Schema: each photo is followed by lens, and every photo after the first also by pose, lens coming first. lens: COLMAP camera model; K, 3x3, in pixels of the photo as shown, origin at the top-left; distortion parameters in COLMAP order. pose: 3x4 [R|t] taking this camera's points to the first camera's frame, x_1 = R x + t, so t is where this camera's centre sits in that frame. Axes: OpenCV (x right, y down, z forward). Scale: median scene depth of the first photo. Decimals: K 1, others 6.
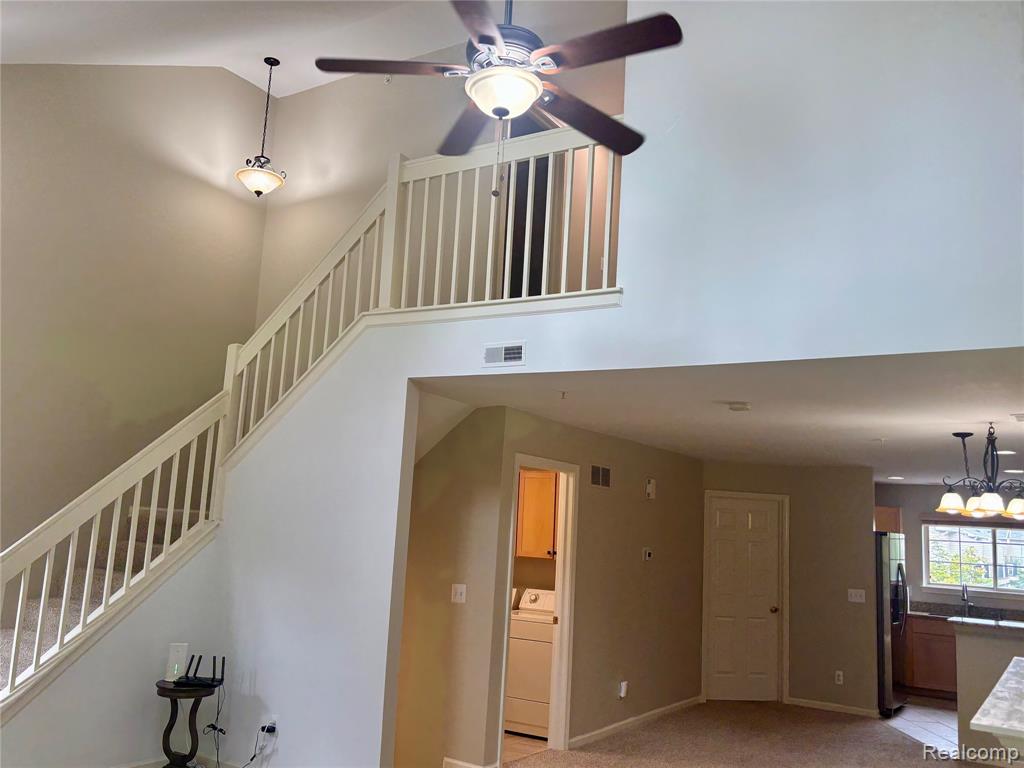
lens RADIAL K [[873.9, 0, 515.6], [0, 873.9, 384.8], [0, 0, 1]] dist [0.017319, 0.010258]
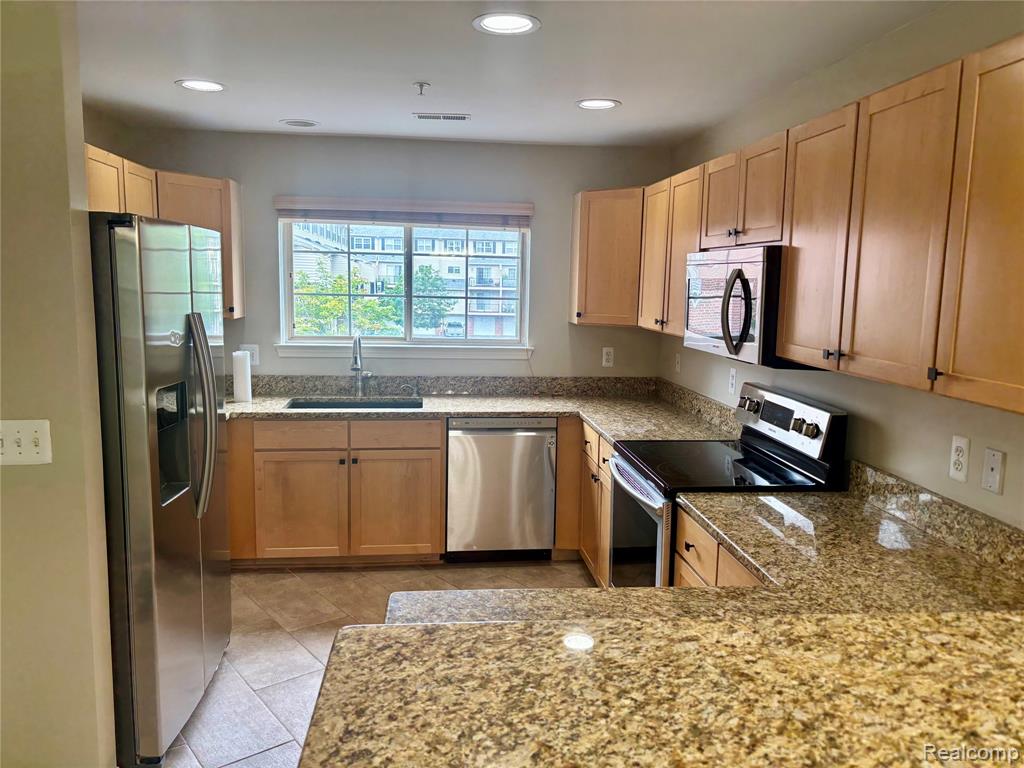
lens RADIAL K [[773.9, 0, 514.5], [0, 773.9, 382.5], [0, 0, 1]] dist [0.006089, 0.000255]
pose [[0.776817, -0.118889, 0.618402, 0.300443], [-0.083467, 0.953913, 0.288241, 0.115379], [-0.624170, -0.275527, 0.731093, 0.606505]]
